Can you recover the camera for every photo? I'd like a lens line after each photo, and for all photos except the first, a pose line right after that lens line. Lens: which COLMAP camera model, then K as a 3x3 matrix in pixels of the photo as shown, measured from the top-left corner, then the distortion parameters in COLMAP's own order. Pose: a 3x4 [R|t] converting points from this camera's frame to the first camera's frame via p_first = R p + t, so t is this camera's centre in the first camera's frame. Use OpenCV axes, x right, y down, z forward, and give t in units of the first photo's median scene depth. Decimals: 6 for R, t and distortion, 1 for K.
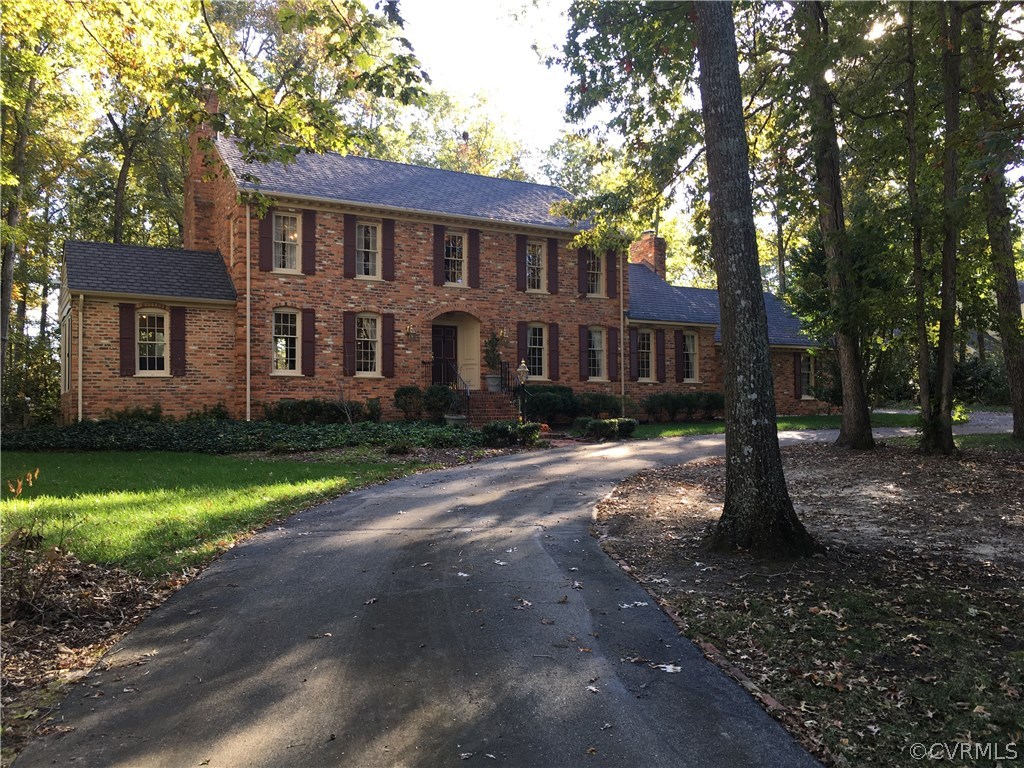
lens RADIAL K [[875.0, 0, 509.8], [0, 875.0, 384.7], [0, 0, 1]] dist [0.027671, -0.029054]
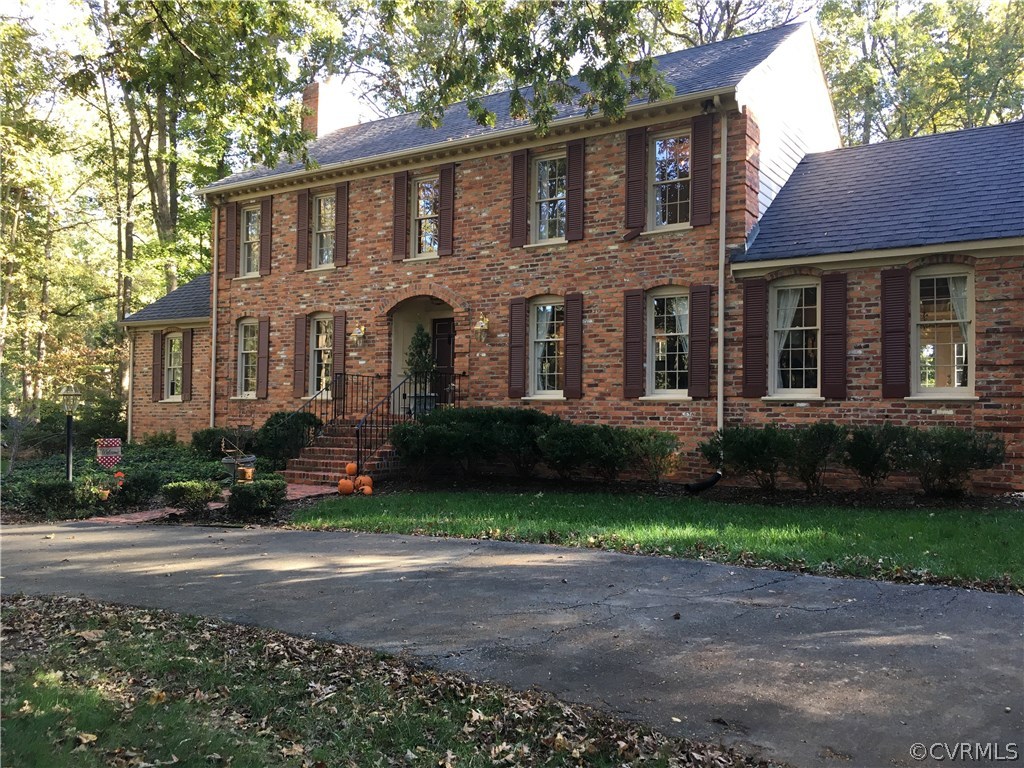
lens RADIAL K [[875.0, 0, 503.0], [0, 875.0, 387.2], [0, 0, 1]] dist [0.027671, -0.029054]
pose [[0.449090, -0.022159, -0.893212, 0.542230], [0.010859, 0.999754, -0.019343, -0.002167], [0.893421, -0.001013, 0.449220, 0.747022]]
